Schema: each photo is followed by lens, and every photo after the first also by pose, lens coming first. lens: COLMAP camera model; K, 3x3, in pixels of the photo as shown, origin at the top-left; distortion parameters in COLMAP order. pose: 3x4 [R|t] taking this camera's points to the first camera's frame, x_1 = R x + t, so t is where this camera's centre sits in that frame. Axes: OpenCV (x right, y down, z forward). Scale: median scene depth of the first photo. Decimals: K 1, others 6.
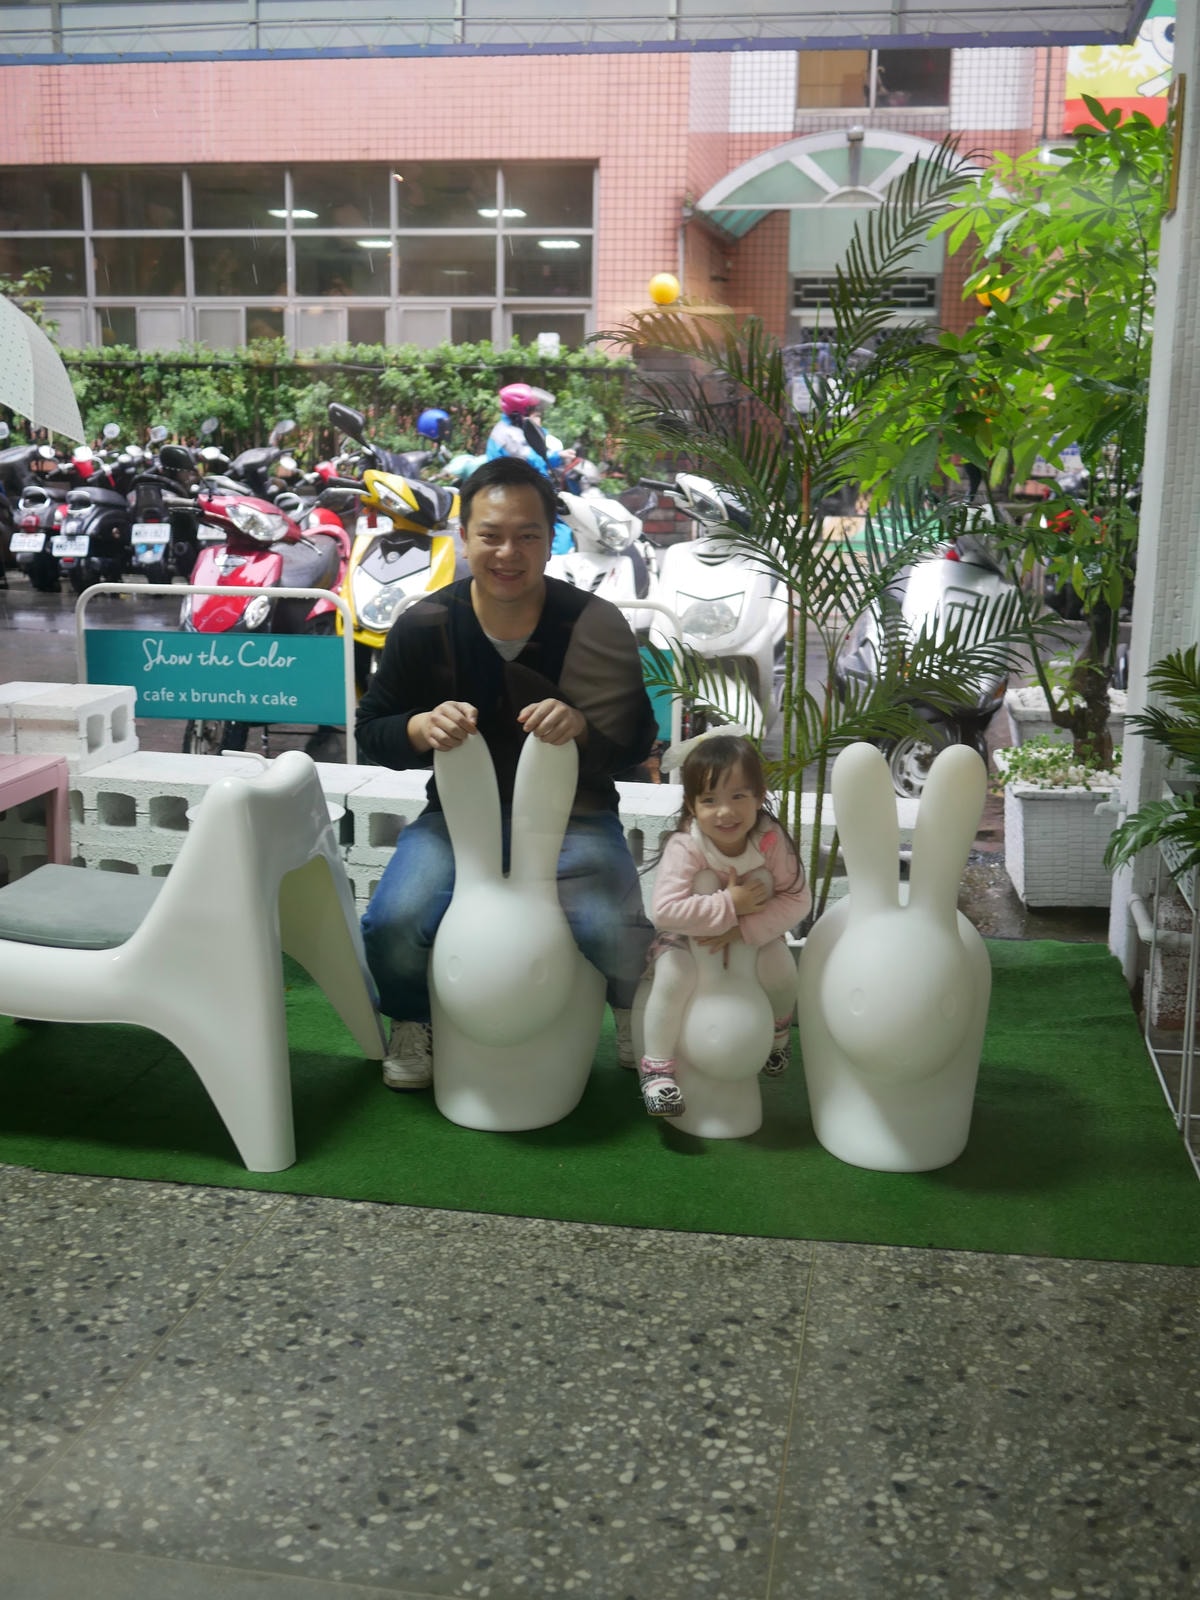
lens RADIAL K [[1858.4, 0, 597.7], [0, 1858.4, 759.0], [0, 0, 1]] dist [-0.022002, -0.000165]
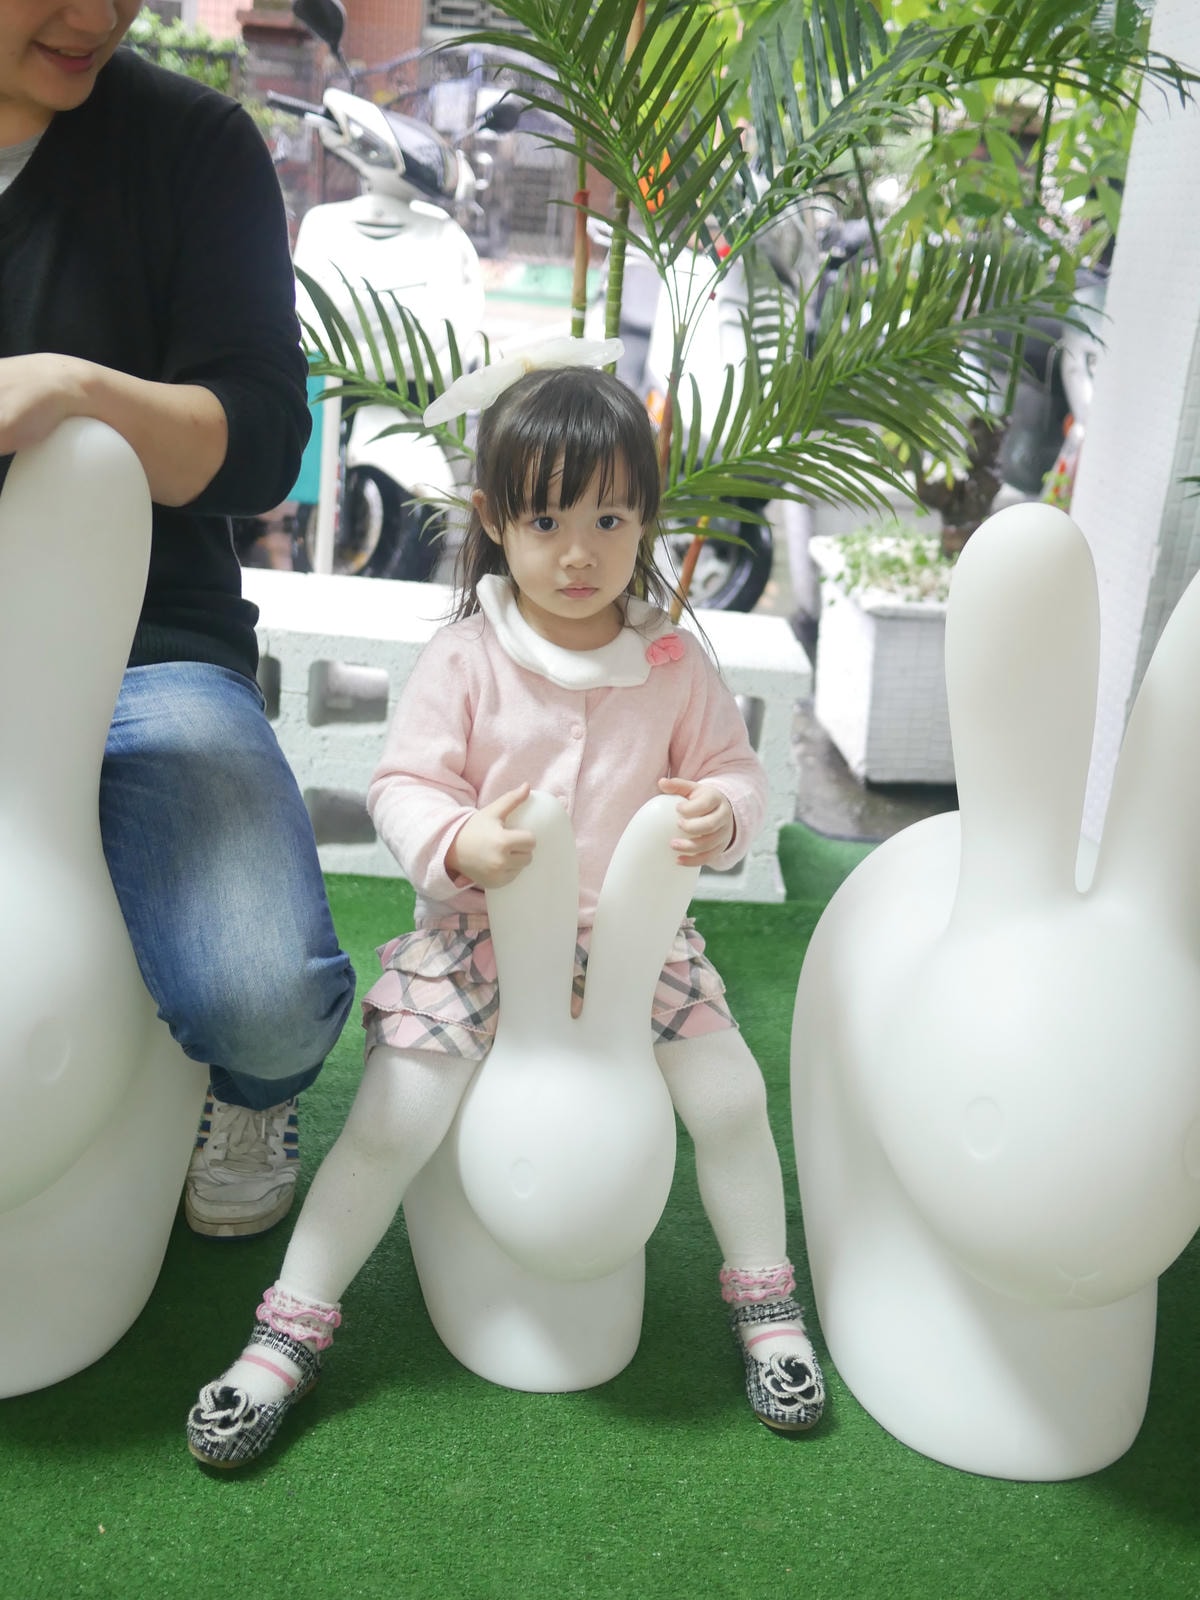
lens RADIAL K [[1843.7, 0, 636.9], [0, 1843.7, 786.5], [0, 0, 1]] dist [-0.011503, 0.035706]
pose [[0.972173, 0.005786, 0.234192, -0.000868], [-0.036290, 0.991347, 0.126152, 0.001757], [-0.231436, -0.131140, 0.963971, 0.285133]]
